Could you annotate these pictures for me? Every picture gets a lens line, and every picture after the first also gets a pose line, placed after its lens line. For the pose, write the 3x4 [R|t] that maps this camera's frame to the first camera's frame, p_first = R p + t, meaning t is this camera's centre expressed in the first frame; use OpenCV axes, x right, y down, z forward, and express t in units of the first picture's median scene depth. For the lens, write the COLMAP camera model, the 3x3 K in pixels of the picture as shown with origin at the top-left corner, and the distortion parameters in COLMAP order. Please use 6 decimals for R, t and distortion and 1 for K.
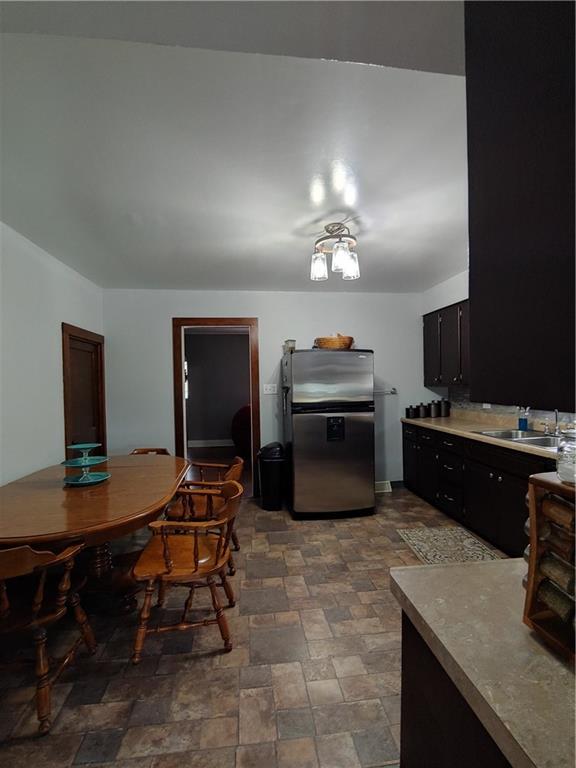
lens RADIAL K [[366.2, 0, 288.6], [0, 366.2, 390.5], [0, 0, 1]] dist [-0.017161, -0.002809]
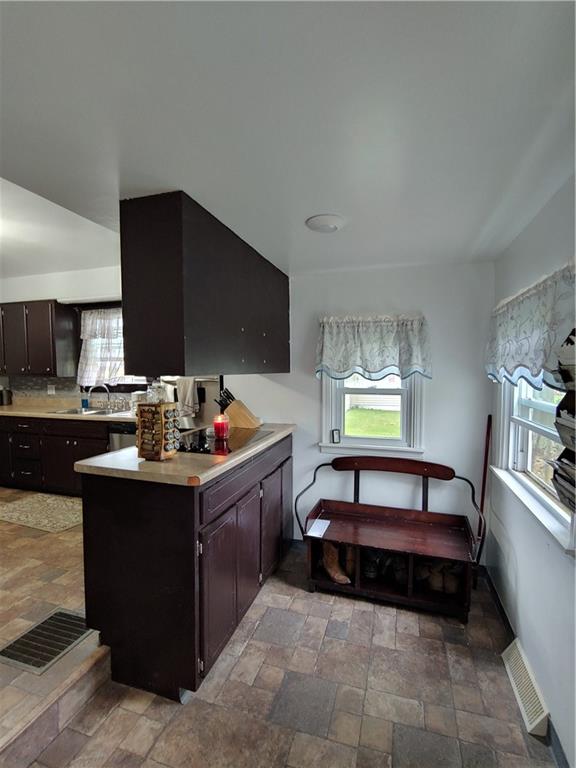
lens RADIAL K [[366.2, 0, 290.3], [0, 366.2, 390.0], [0, 0, 1]] dist [-0.017161, -0.002809]
pose [[0.400821, -0.039587, 0.915301, -0.280242], [0.016404, 0.999216, 0.036033, 0.006478], [-0.916010, 0.000572, 0.401156, -0.238189]]
